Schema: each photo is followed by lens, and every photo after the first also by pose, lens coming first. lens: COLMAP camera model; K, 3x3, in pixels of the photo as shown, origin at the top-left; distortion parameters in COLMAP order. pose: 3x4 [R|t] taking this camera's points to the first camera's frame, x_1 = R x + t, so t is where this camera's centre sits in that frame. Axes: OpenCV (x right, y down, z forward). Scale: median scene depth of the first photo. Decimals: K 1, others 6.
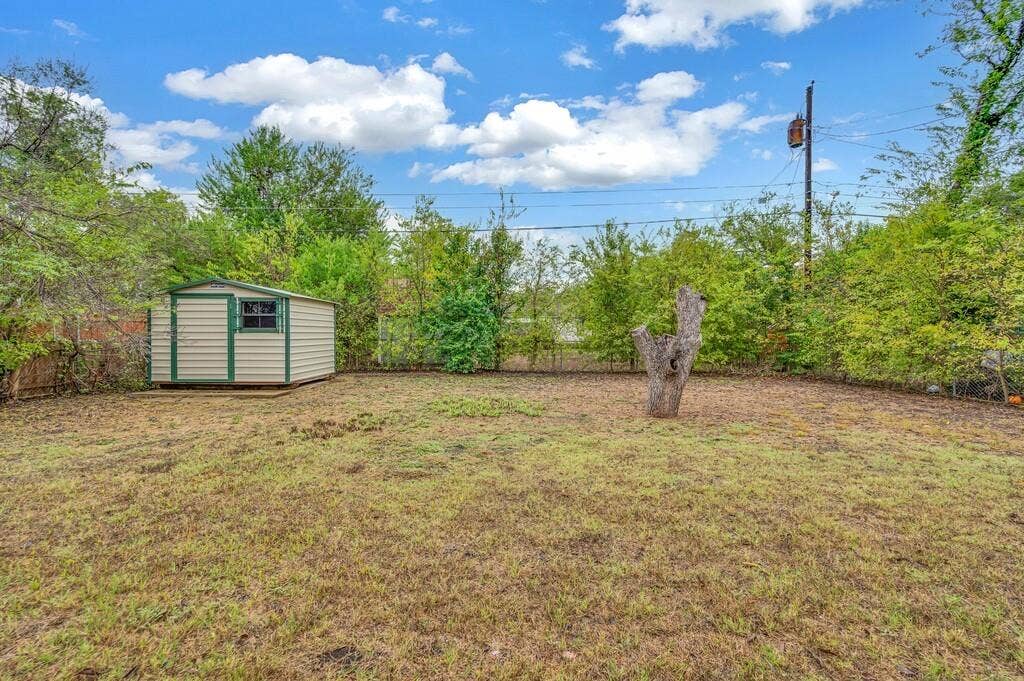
lens RADIAL K [[400.7, 0, 512.0], [0, 400.7, 340.5], [0, 0, 1]] dist [-0.000339, -0.000044]
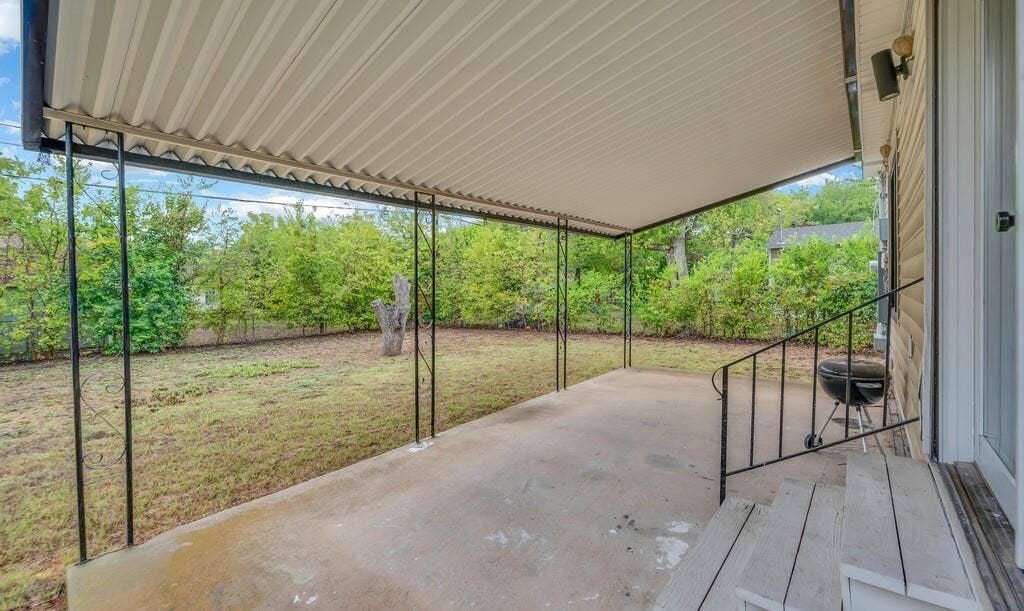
lens RADIAL K [[416.4, 0, 512.0], [0, 416.4, 305.5], [0, 0, 1]] dist [0.000021, -0.000002]
pose [[0.644150, -0.044730, 0.763590, -0.402581], [0.039681, 0.998899, 0.025039, -0.022210], [-0.763869, 0.014171, 0.645215, -0.301833]]
